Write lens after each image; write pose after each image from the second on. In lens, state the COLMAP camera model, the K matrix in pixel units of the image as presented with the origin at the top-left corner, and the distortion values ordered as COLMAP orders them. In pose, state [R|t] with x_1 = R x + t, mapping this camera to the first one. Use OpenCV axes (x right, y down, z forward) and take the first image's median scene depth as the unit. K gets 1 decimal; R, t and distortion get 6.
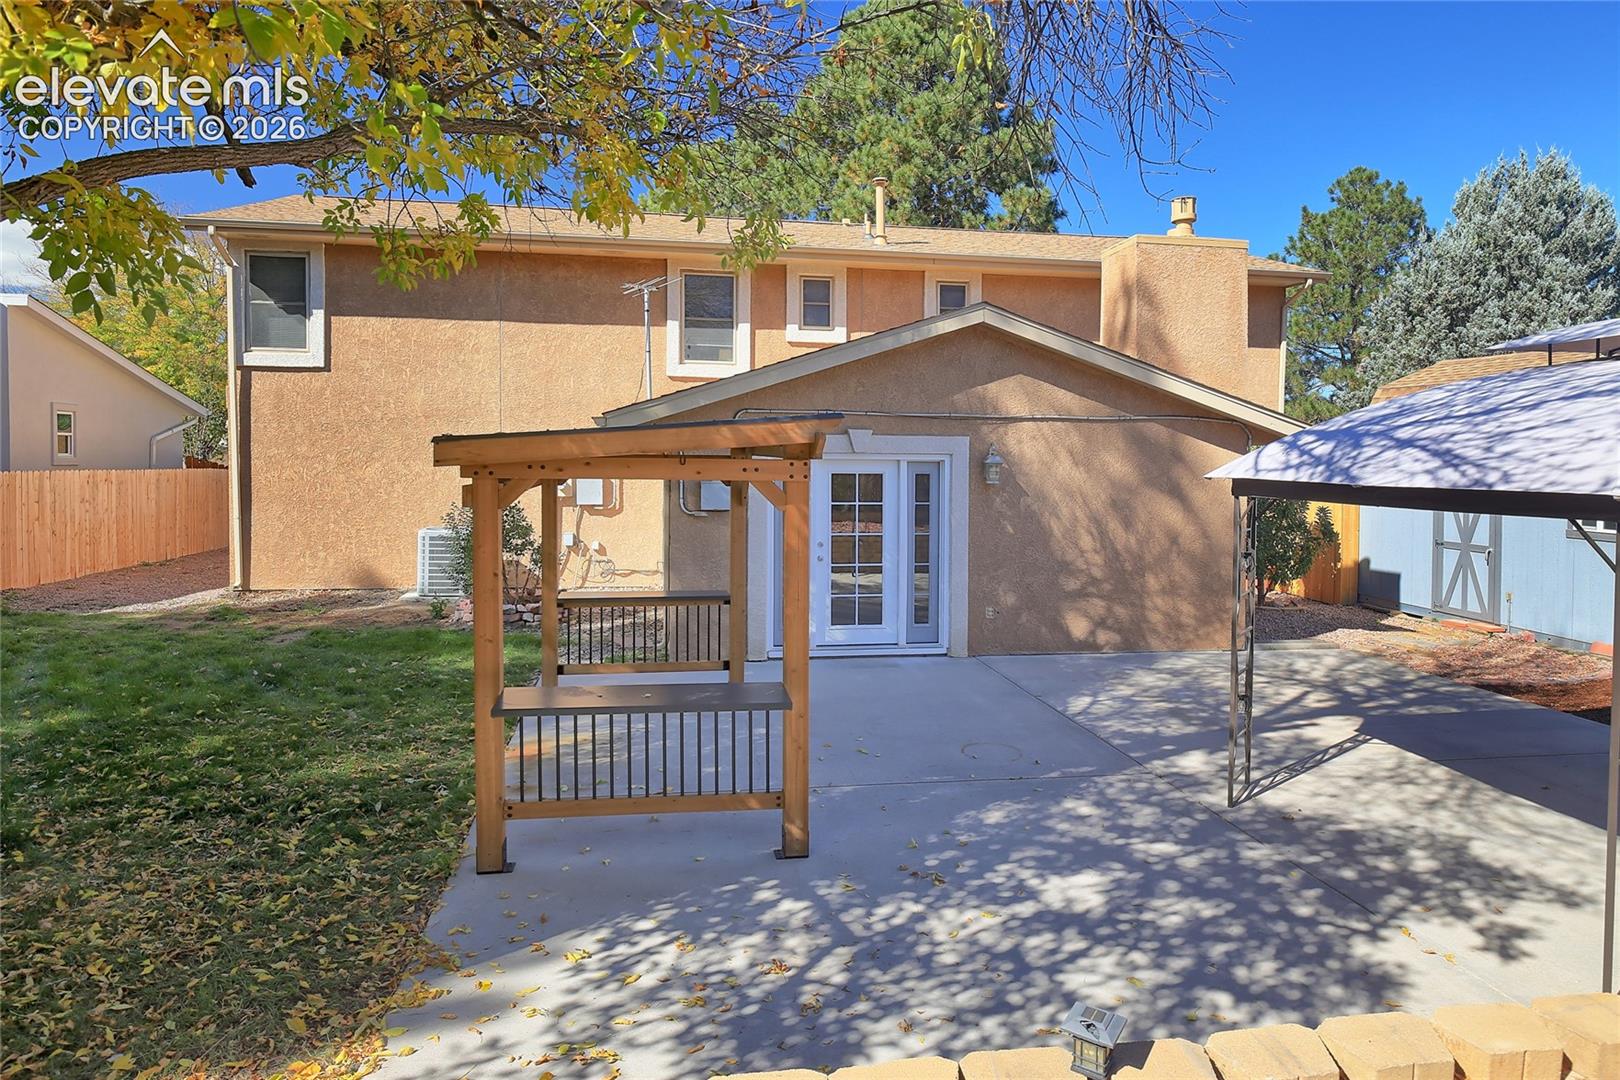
lens RADIAL K [[949.1, 0, 806.4], [0, 949.1, 472.1], [0, 0, 1]] dist [0.018437, -0.000823]
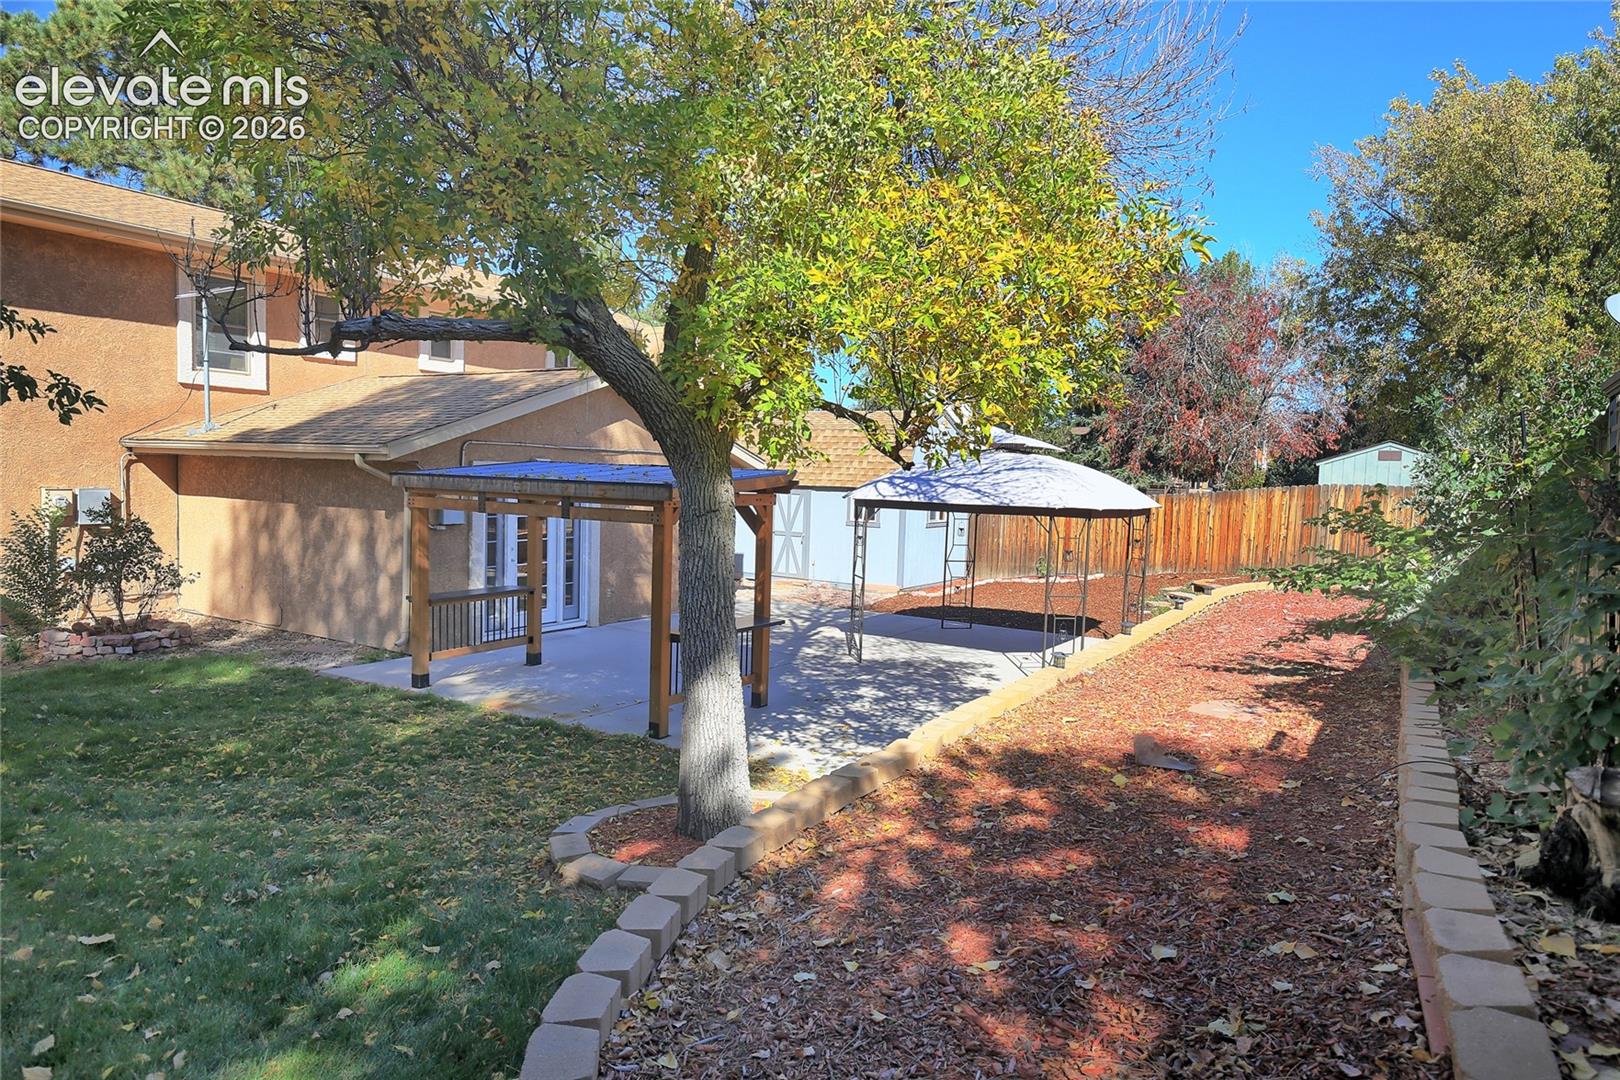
lens RADIAL K [[1007.3, 0, 810.0], [0, 1007.3, 540.0], [0, 0, 1]] dist [-0.001197, -0.000159]
pose [[0.641152, -0.039965, 0.766372, -0.697793], [-0.011638, 0.998022, 0.061781, -0.020685], [-0.767325, -0.048530, 0.639419, -0.155223]]
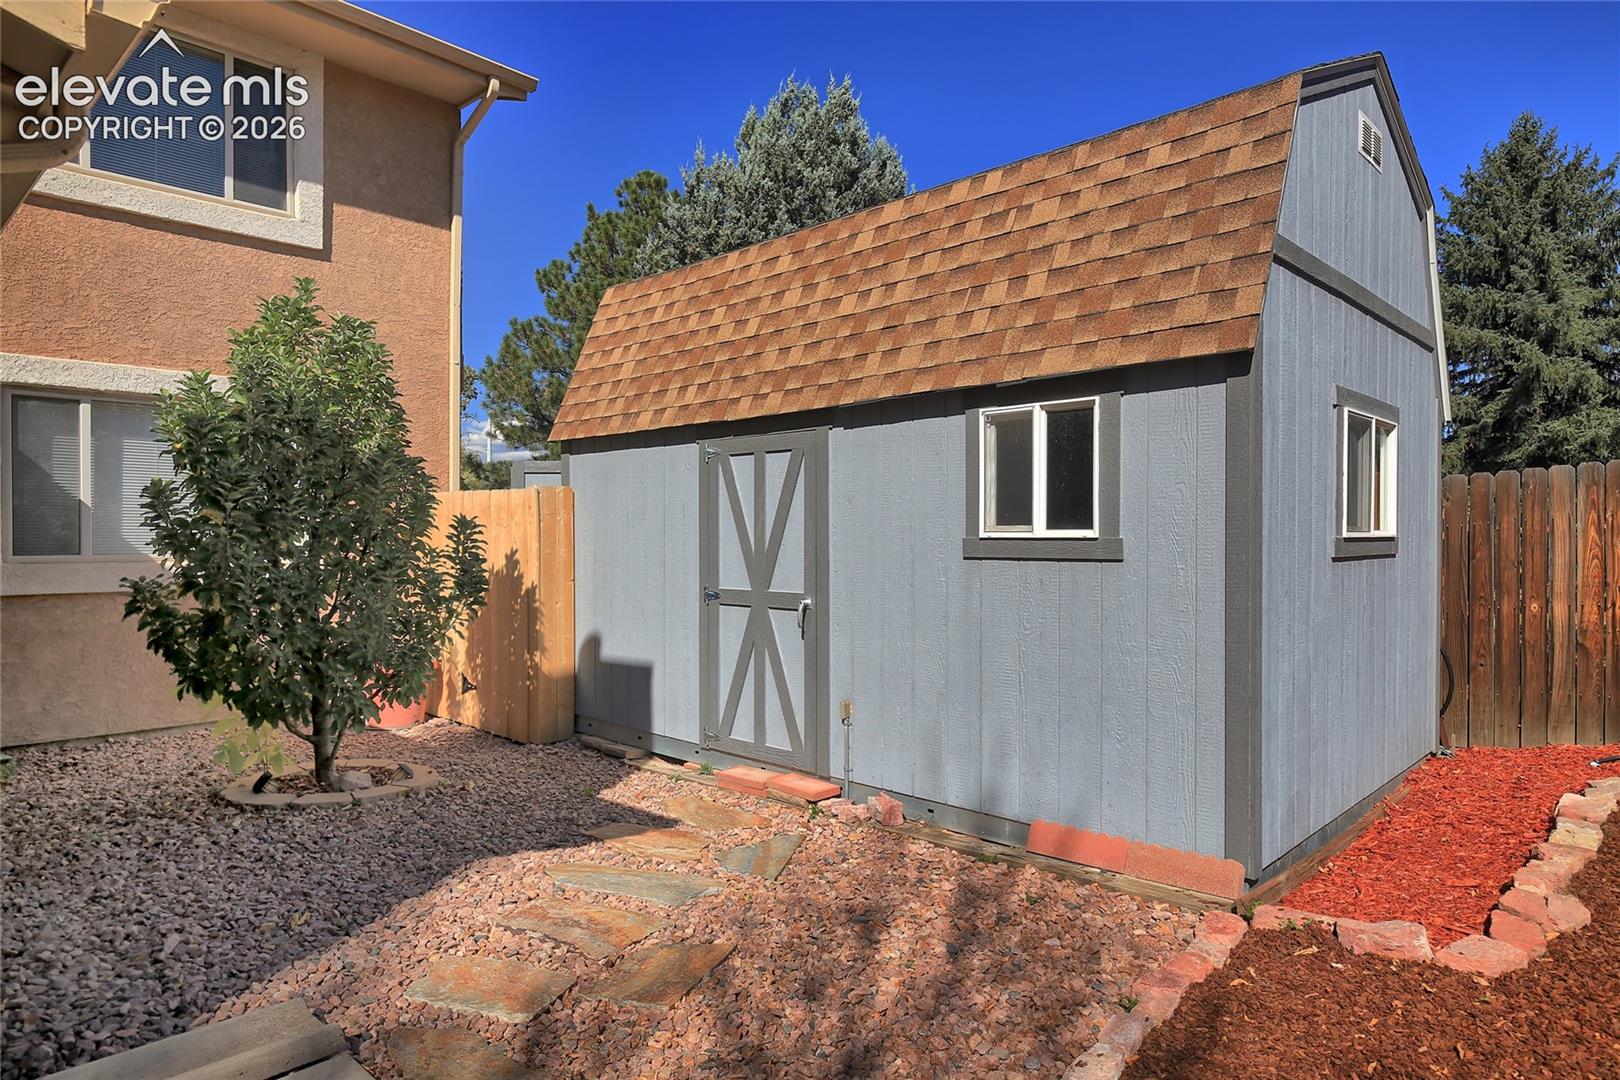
lens RADIAL K [[961.1, 0, 810.0], [0, 961.1, 540.0], [0, 0, 1]] dist [-0.002184, -0.001780]
pose [[0.789756, -0.006443, 0.613387, 0.491062], [0.015738, 0.999829, -0.009761, 0.062378], [-0.613219, 0.017363, 0.789722, 0.717245]]
